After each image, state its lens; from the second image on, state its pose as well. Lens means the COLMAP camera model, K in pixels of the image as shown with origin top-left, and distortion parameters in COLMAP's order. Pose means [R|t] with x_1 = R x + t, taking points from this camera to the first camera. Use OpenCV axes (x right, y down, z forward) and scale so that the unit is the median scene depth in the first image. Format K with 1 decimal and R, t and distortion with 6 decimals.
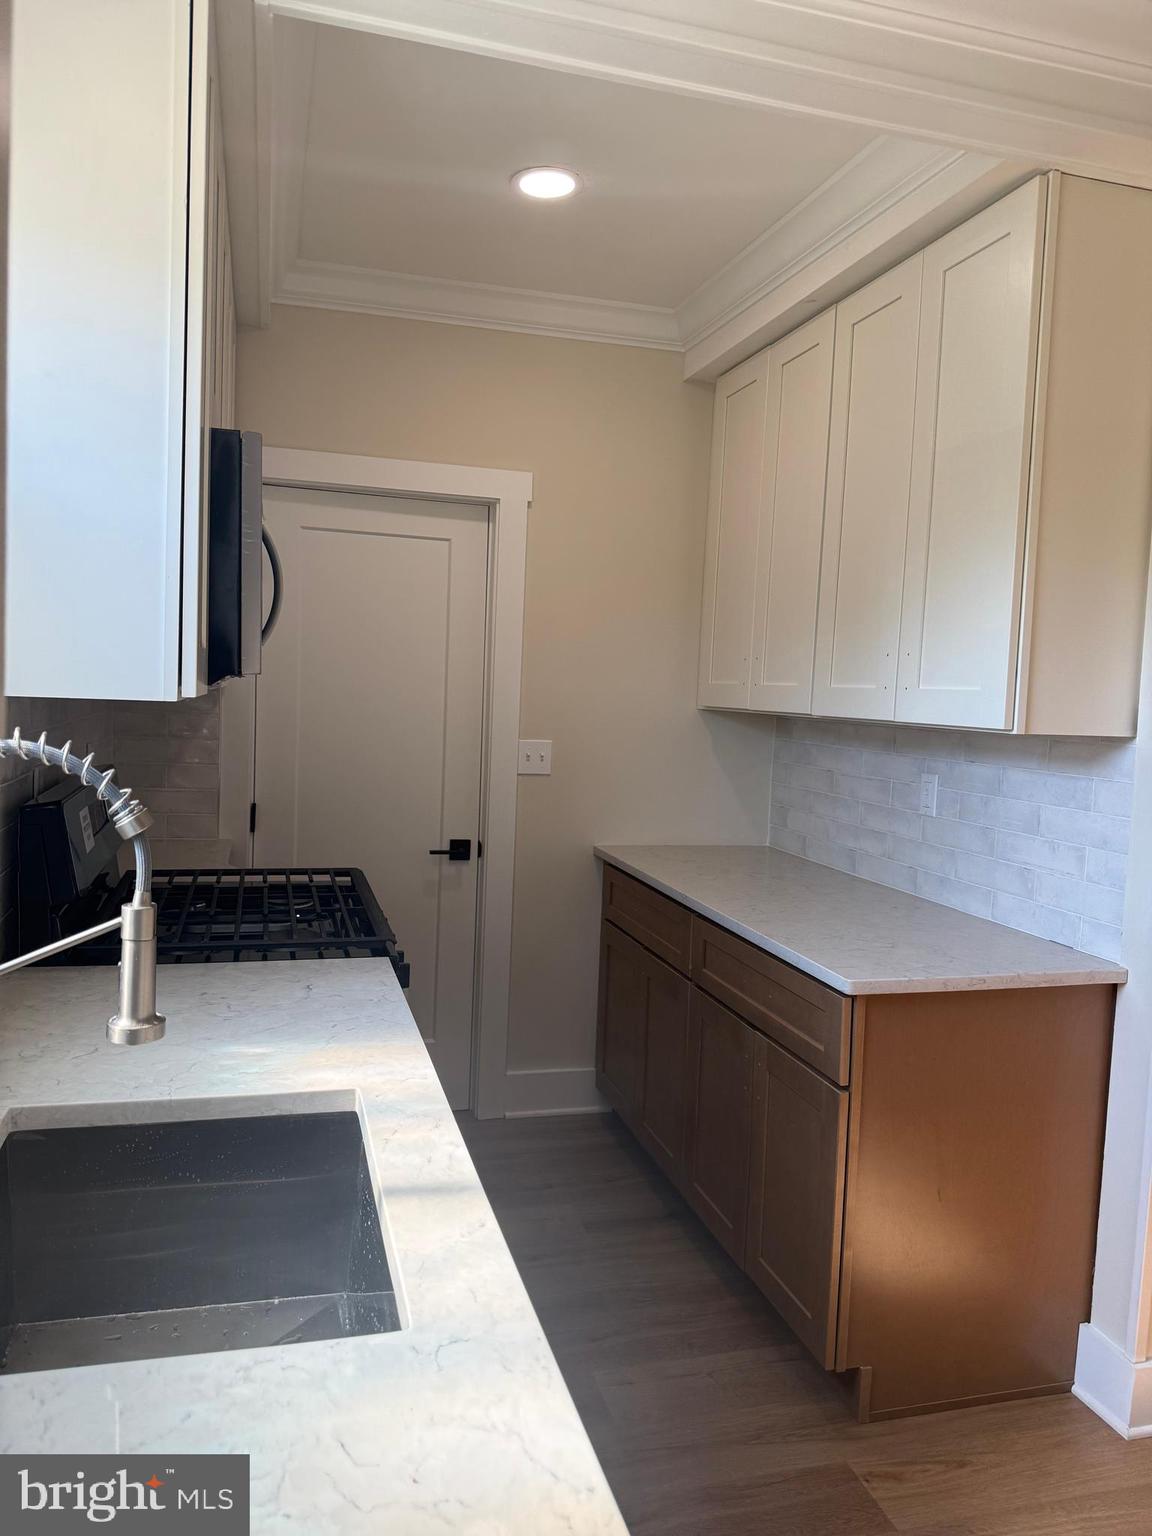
lens RADIAL K [[1078.6, 0, 576.0], [0, 1078.6, 768.0], [0, 0, 1]] dist [-0.005300, -0.001997]
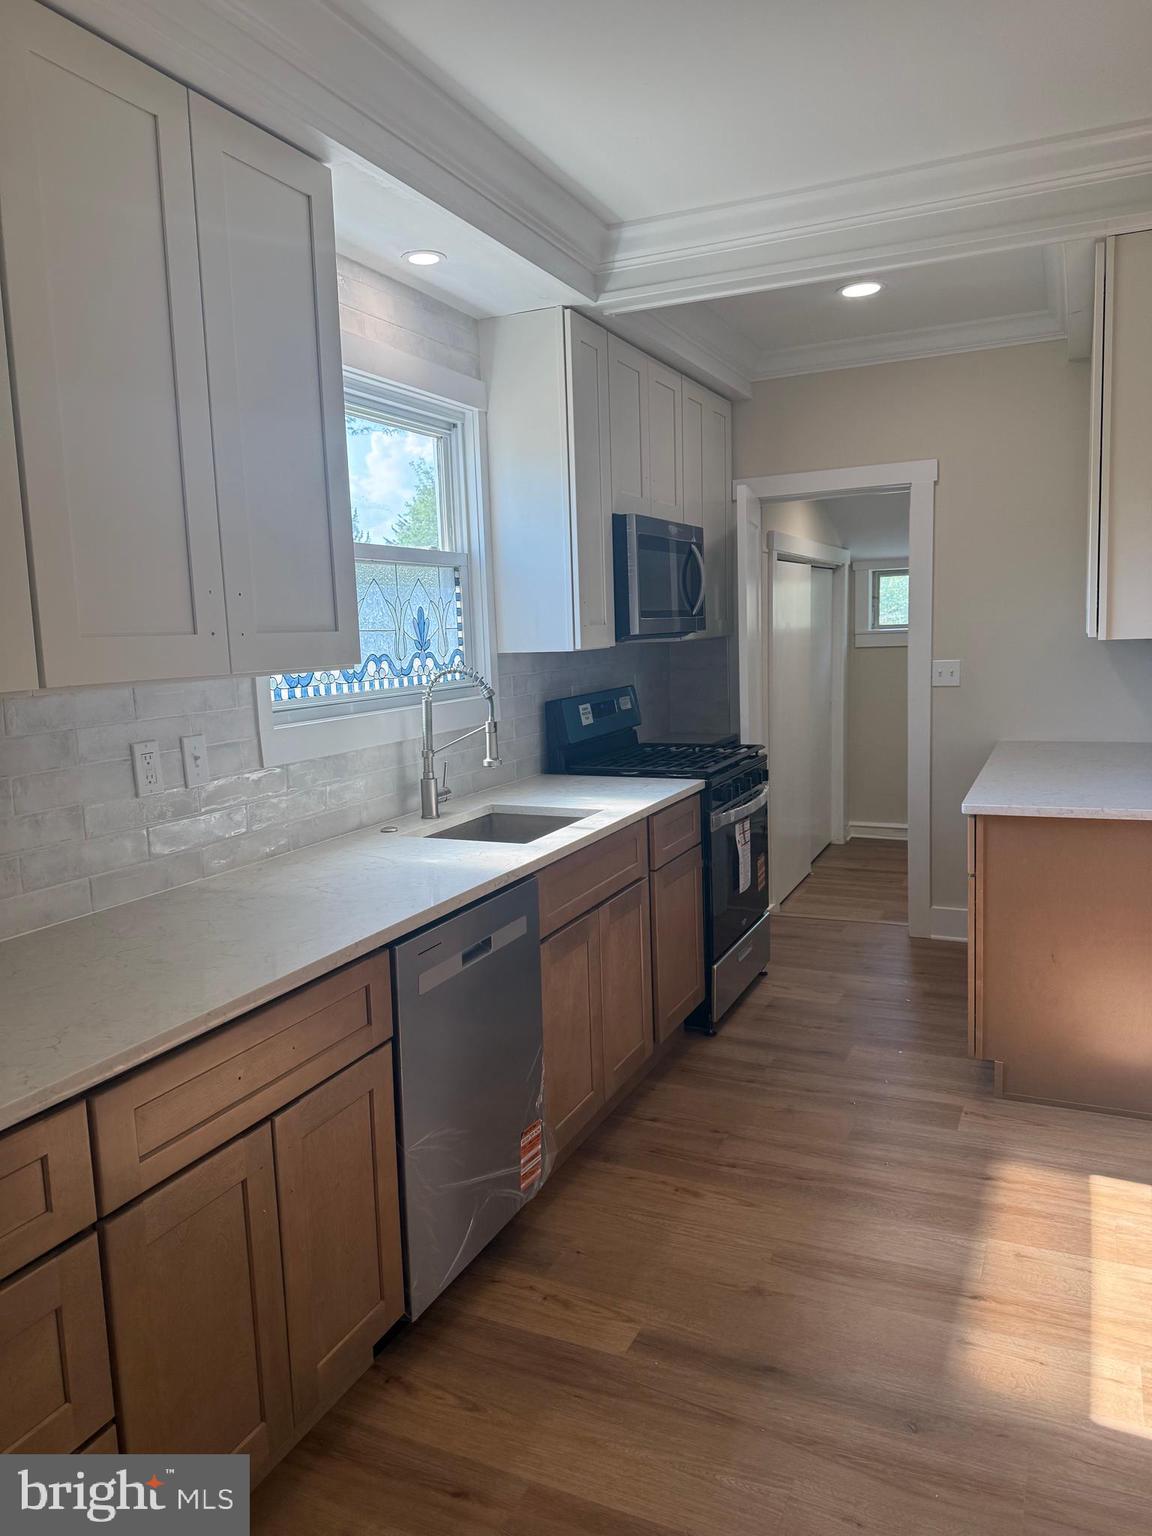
lens RADIAL K [[1079.8, 0, 576.0], [0, 1079.8, 768.0], [0, 0, 1]] dist [0.003418, 0.000021]
pose [[0.756904, 0.017053, -0.653303, 0.833734], [0.021138, 0.998498, 0.050554, 0.051012], [0.653184, -0.052074, 0.755407, -0.544745]]
